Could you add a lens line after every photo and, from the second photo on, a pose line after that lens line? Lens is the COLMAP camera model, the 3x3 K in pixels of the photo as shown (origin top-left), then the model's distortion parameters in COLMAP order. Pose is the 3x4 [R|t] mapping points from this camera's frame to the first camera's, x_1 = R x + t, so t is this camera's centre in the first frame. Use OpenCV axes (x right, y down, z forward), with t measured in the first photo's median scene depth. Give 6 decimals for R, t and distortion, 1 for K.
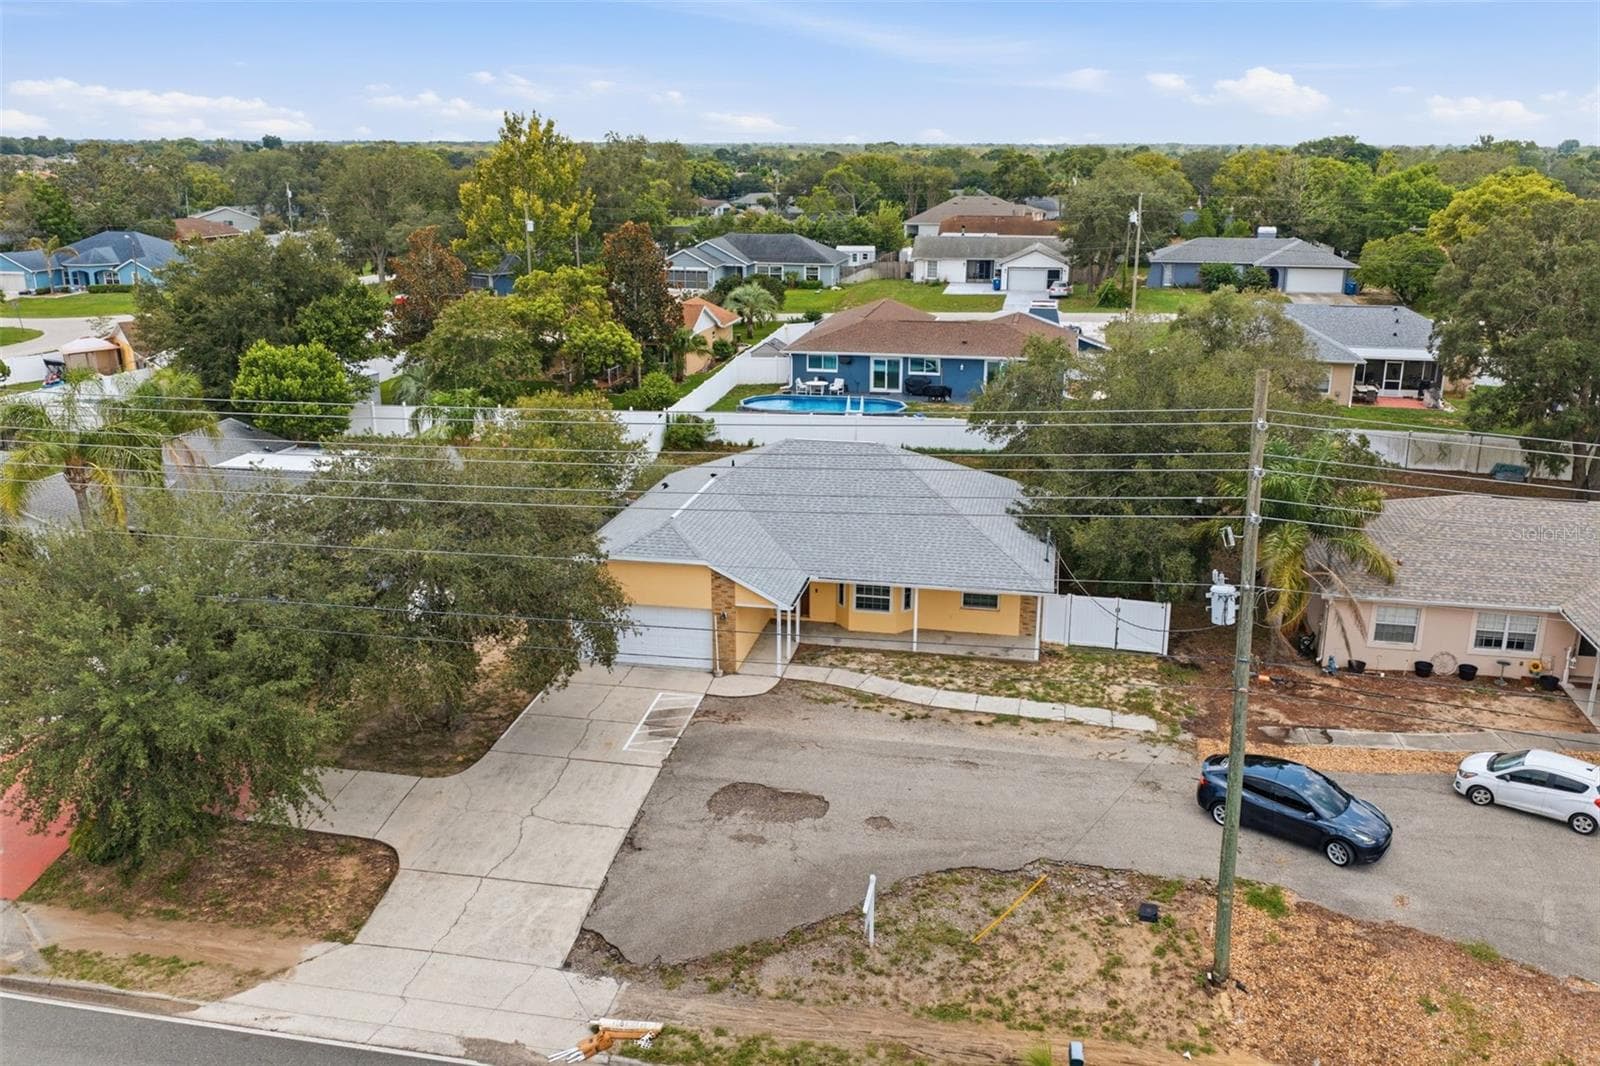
lens RADIAL K [[1338.4, 0, 797.7], [0, 1338.4, 534.8], [0, 0, 1]] dist [0.022138, -0.034322]
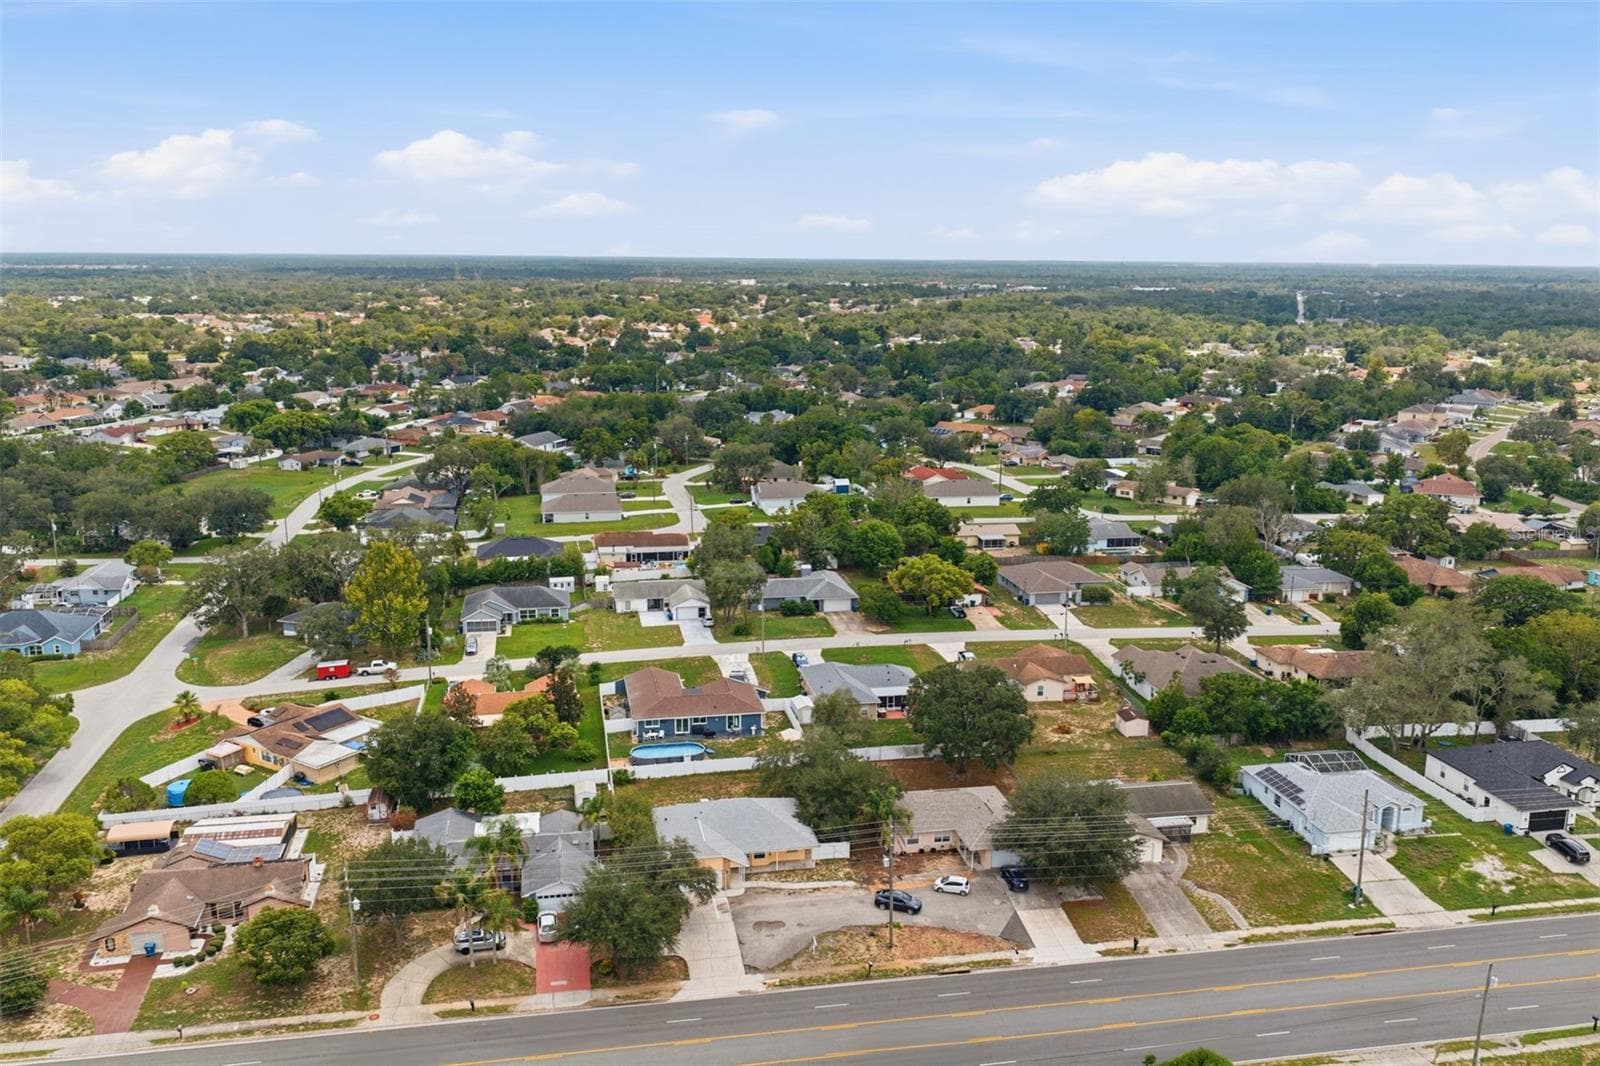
lens RADIAL K [[1338.4, 0, 801.4], [0, 1338.4, 538.0], [0, 0, 1]] dist [0.022138, -0.034322]
pose [[0.924551, -0.075554, 0.373492, -1.094031], [0.102094, 0.993427, -0.051763, -0.582427], [-0.367126, 0.085989, 0.926188, -2.244283]]
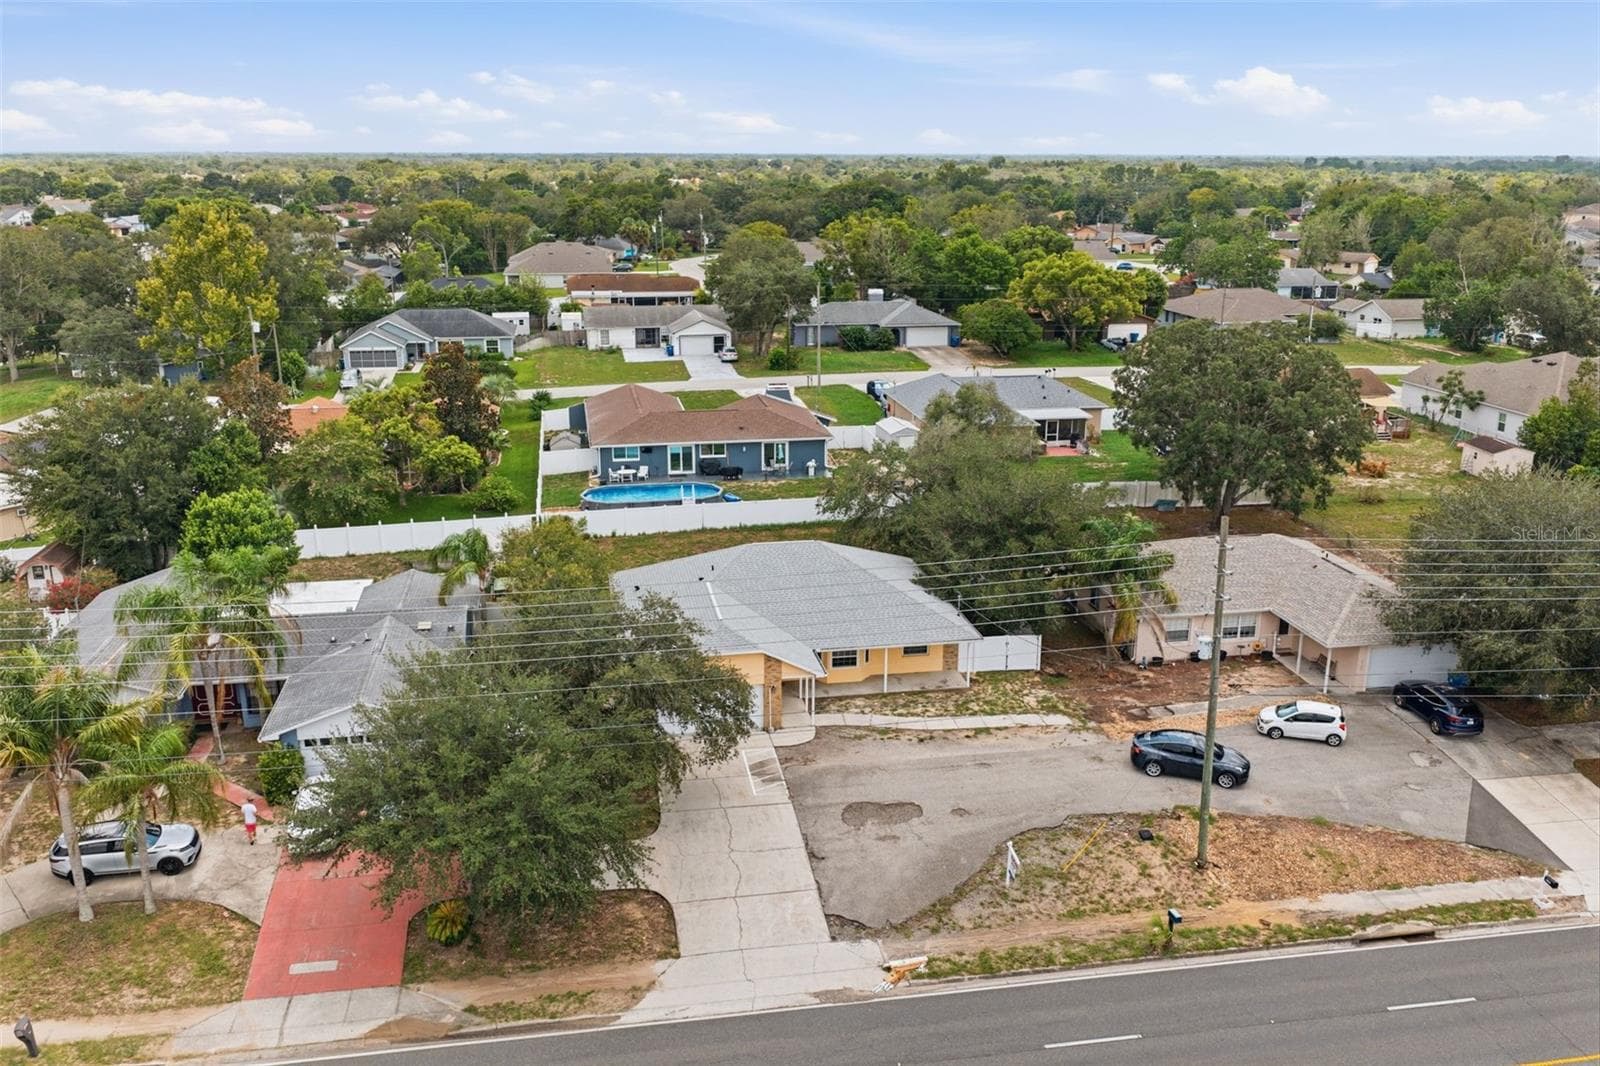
lens RADIAL K [[1338.4, 0, 802.7], [0, 1338.4, 535.2], [0, 0, 1]] dist [0.022138, -0.034322]
pose [[0.930169, -0.102226, 0.352613, -0.521744], [0.103765, 0.994495, 0.014588, -0.117143], [-0.352163, 0.023020, 0.935655, -0.307328]]
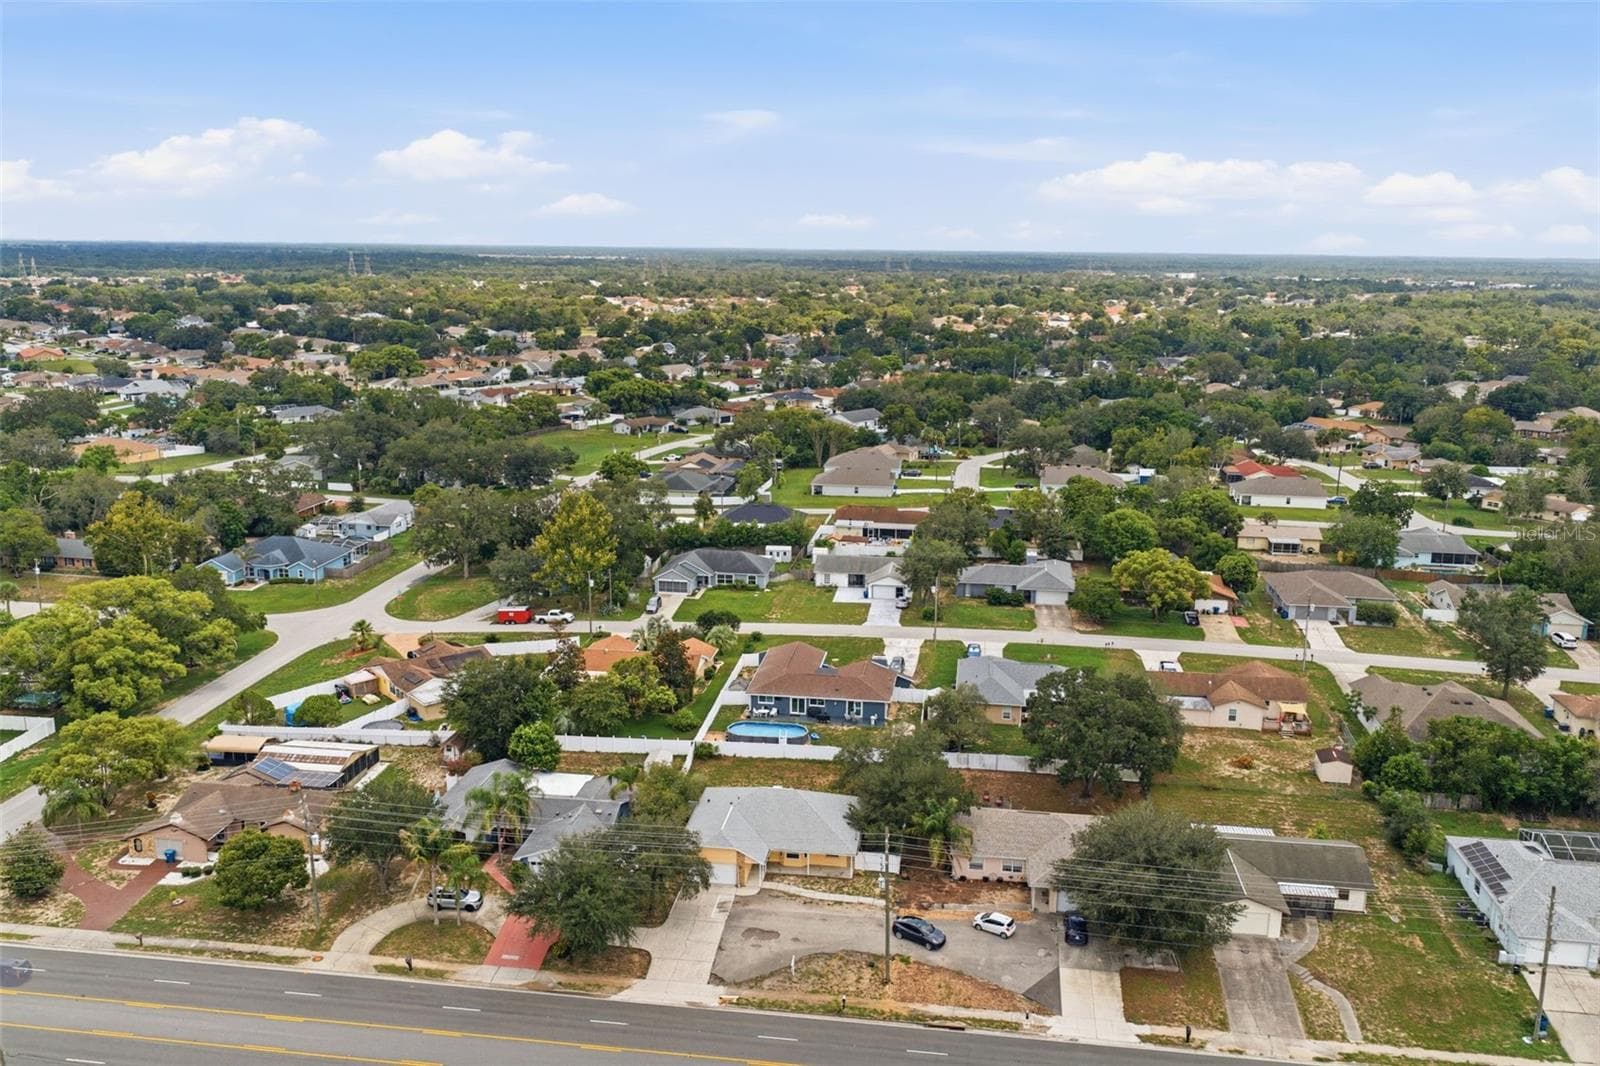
lens RADIAL K [[1338.4, 0, 796.6], [0, 1338.4, 541.5], [0, 0, 1]] dist [0.022138, -0.034322]
pose [[0.998103, -0.004970, 0.061360, -0.114903], [0.008919, 0.997894, -0.064245, -0.473094], [-0.060911, 0.064671, 0.996046, -2.015851]]
